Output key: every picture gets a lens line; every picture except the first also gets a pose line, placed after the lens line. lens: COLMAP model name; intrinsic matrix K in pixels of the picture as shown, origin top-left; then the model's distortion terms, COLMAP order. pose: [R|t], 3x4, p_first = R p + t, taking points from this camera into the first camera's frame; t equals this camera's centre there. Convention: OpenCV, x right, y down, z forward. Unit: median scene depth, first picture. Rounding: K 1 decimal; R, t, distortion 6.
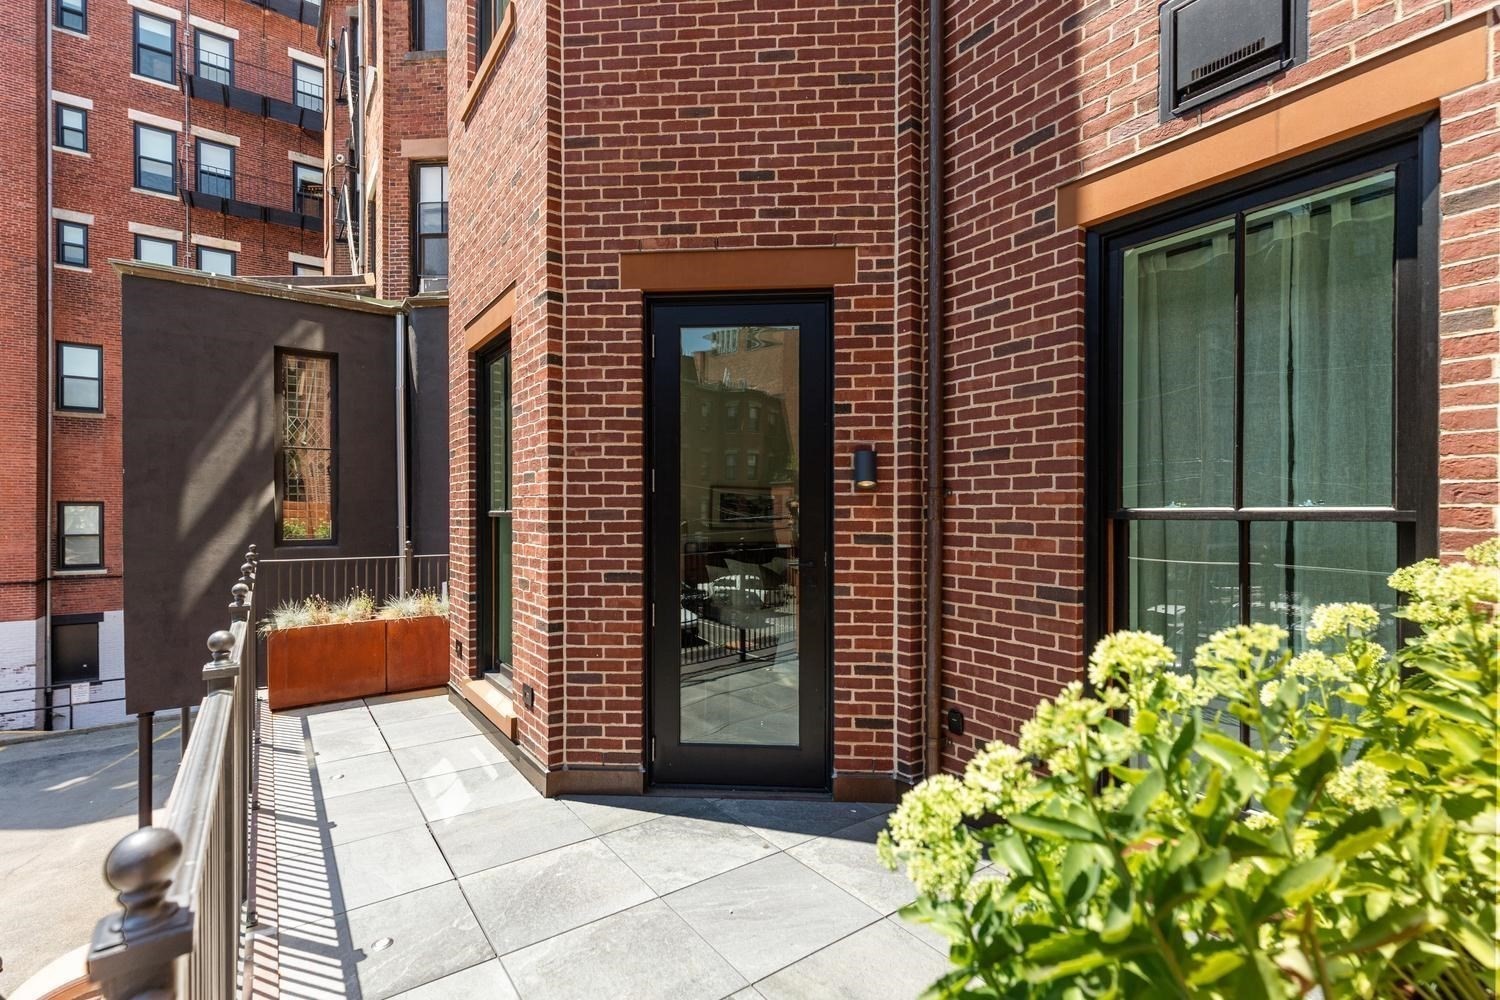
lens RADIAL K [[683.1, 0, 741.0], [0, 683.1, 508.2], [0, 0, 1]] dist [0.007418, -0.000686]
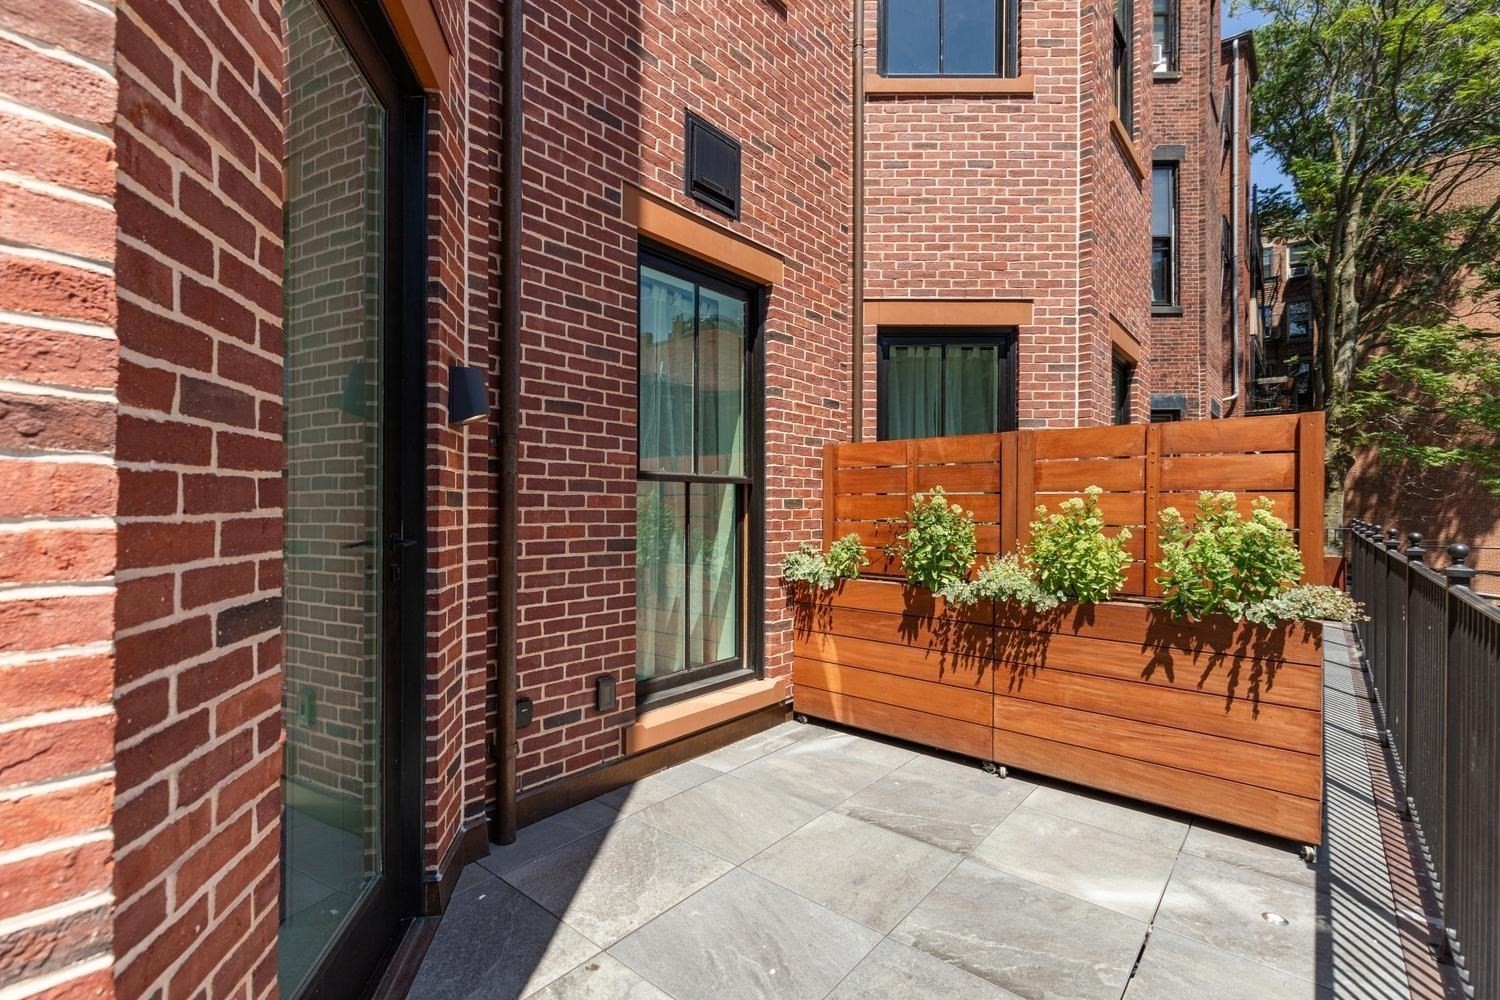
lens RADIAL K [[683.1, 0, 746.3], [0, 683.1, 503.3], [0, 0, 1]] dist [0.007418, -0.000686]
pose [[-0.262302, 0.004954, 0.964973, -0.599651], [-0.007380, 0.999947, -0.007140, 0.057996], [-0.964958, -0.008995, -0.262252, 0.991684]]
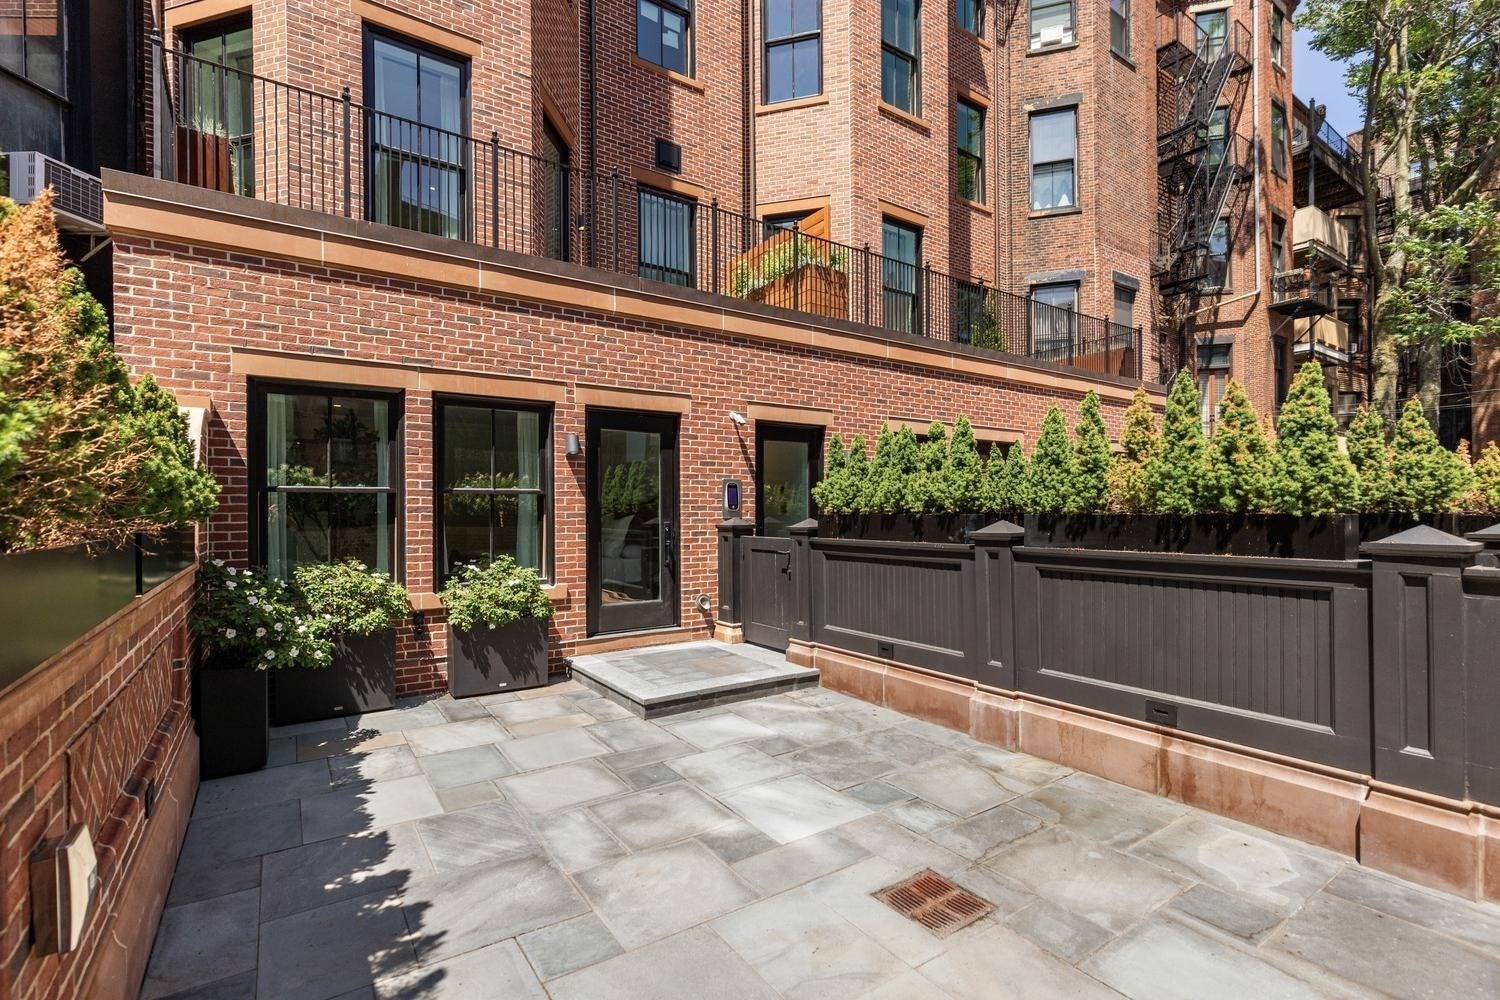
lens RADIAL K [[683.1, 0, 741.3], [0, 683.1, 507.7], [0, 0, 1]] dist [0.007418, -0.000686]
pose [[0.012181, 0.003908, 0.999918, -2.673897], [0.001791, 0.999991, -0.003930, 1.145647], [-0.999924, 0.001839, 0.012174, 0.375462]]
